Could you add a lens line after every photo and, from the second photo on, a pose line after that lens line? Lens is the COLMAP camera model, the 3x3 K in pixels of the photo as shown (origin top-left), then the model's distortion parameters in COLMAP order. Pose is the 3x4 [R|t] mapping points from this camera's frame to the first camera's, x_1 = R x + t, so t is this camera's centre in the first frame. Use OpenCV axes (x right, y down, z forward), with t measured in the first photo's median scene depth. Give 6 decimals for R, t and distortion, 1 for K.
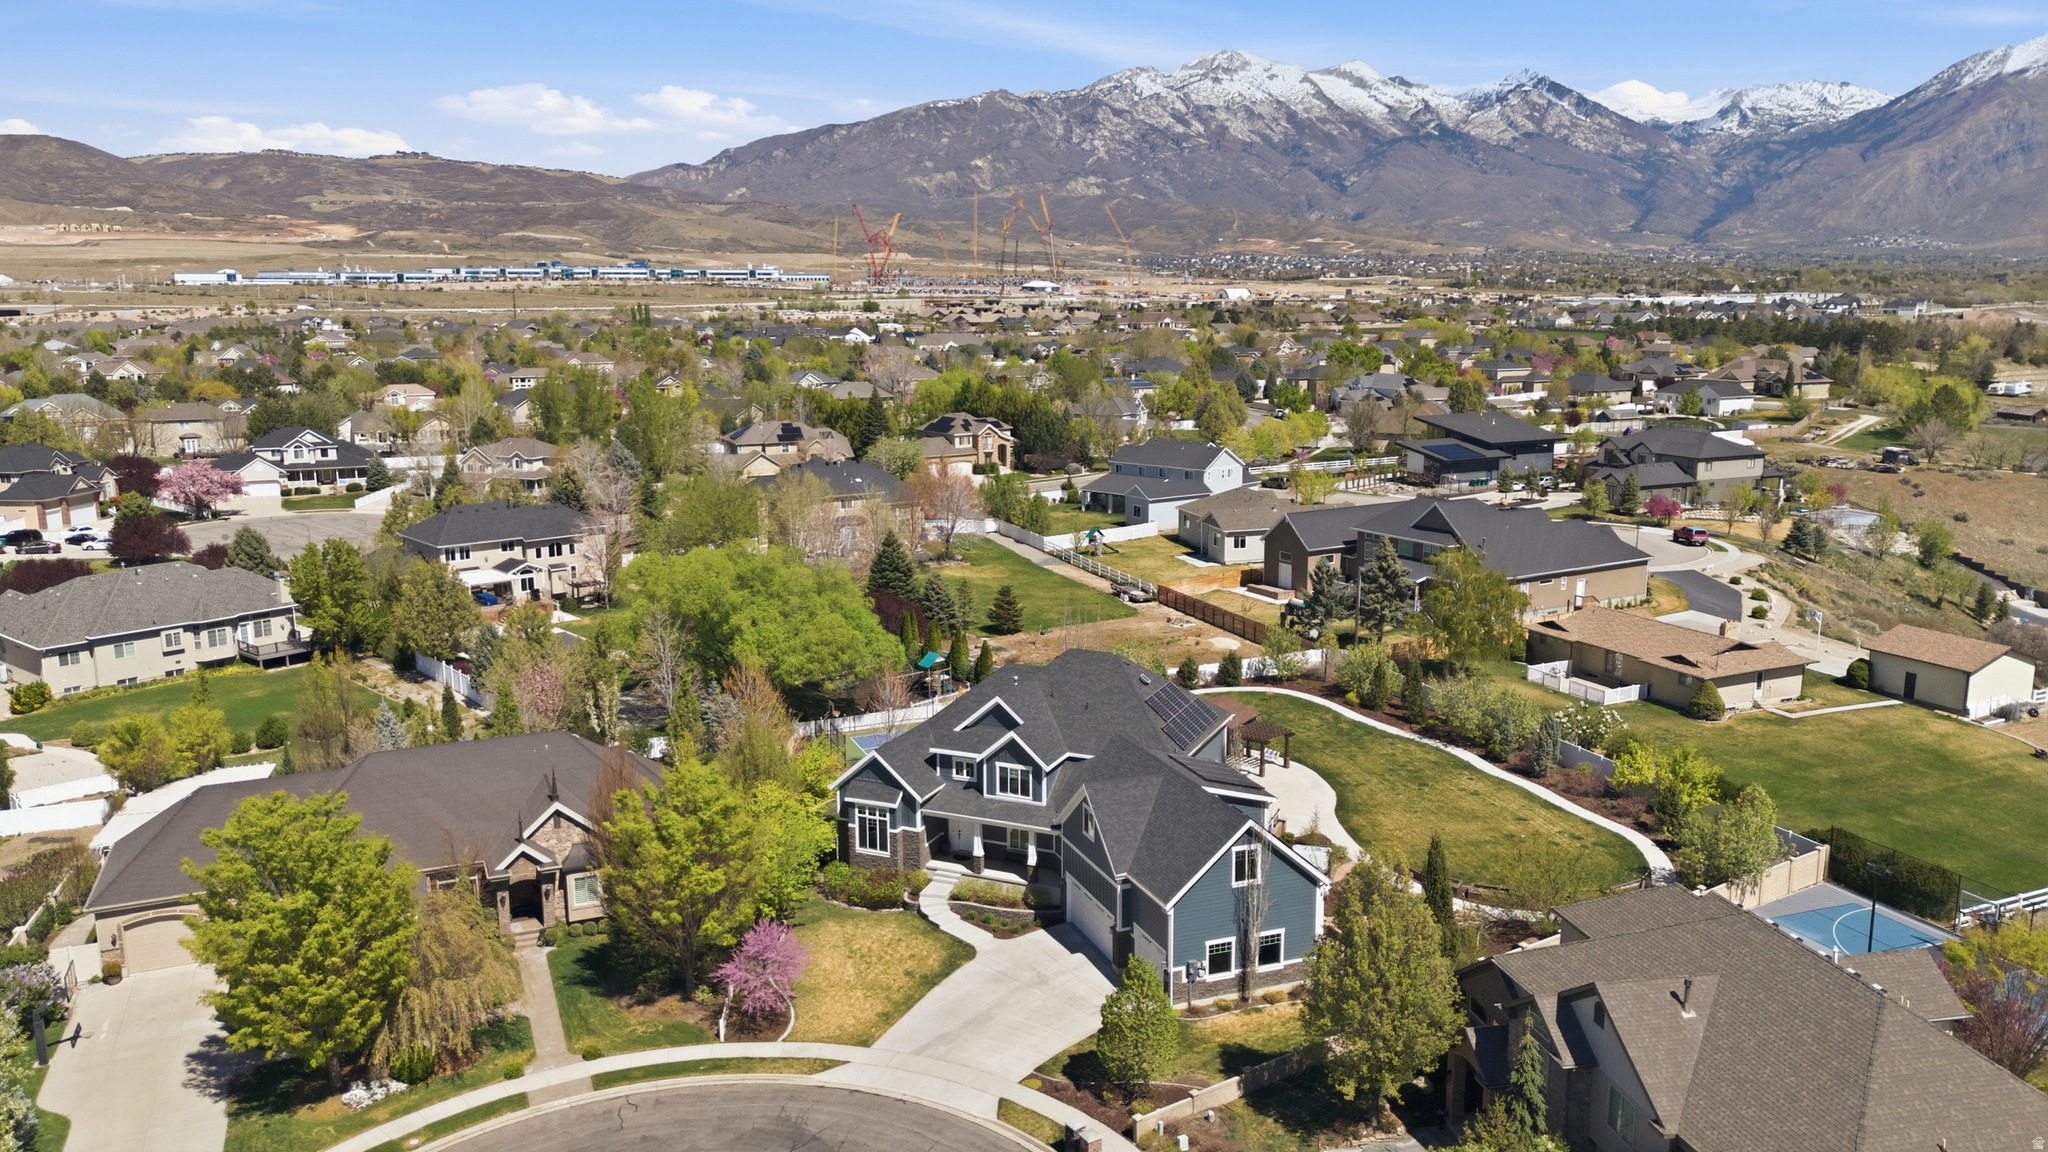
lens RADIAL K [[1495.7, 0, 1030.2], [0, 1495.7, 576.0], [0, 0, 1]] dist [0.067207, -0.057229]
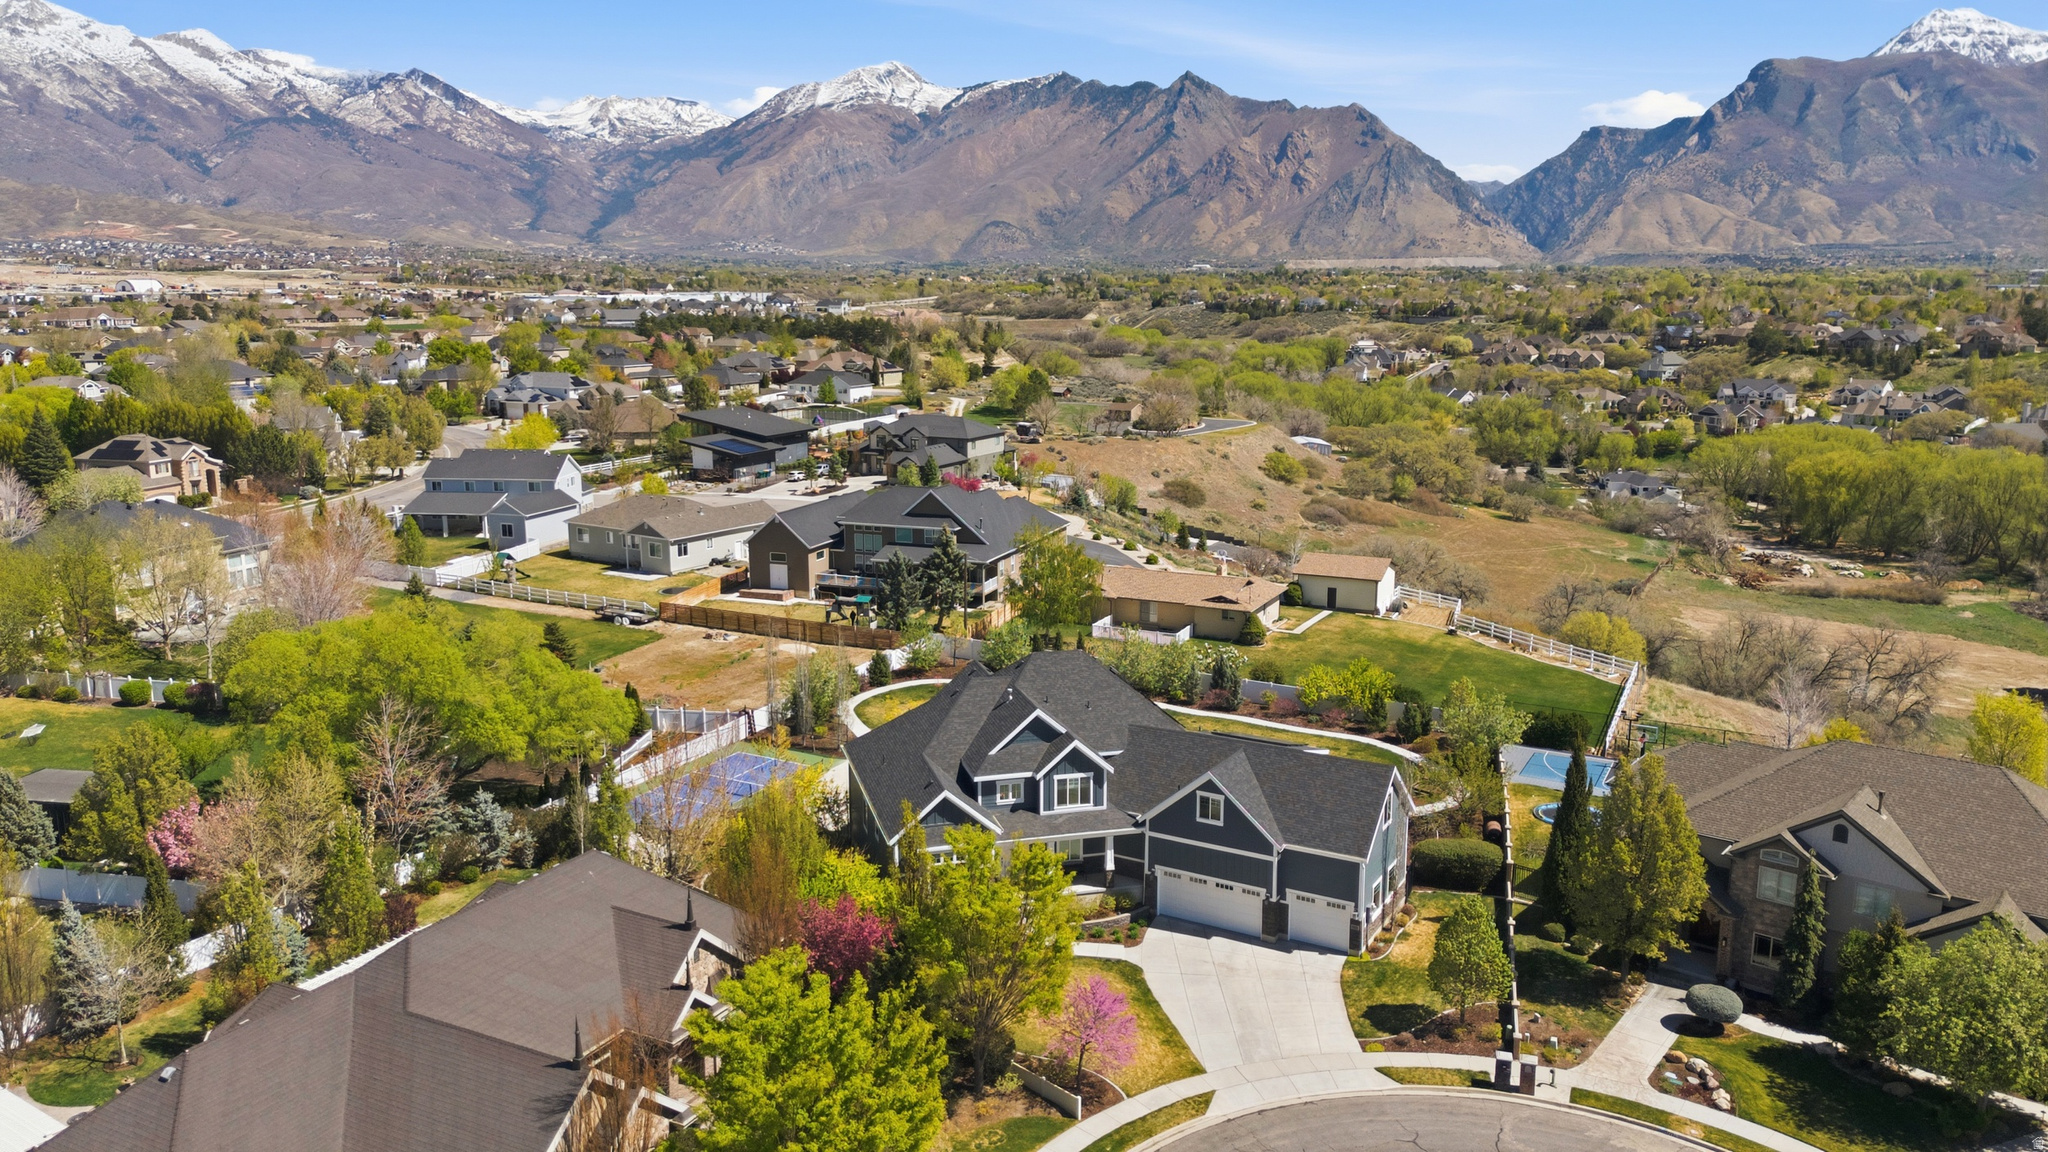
lens RADIAL K [[1495.7, 0, 1021.0], [0, 1495.7, 577.9], [0, 0, 1]] dist [0.067207, -0.057229]
pose [[0.777426, -0.118856, 0.617642, -0.205809], [0.116698, 0.992190, 0.044044, -0.015731], [-0.618053, 0.037836, 0.785225, 0.082372]]
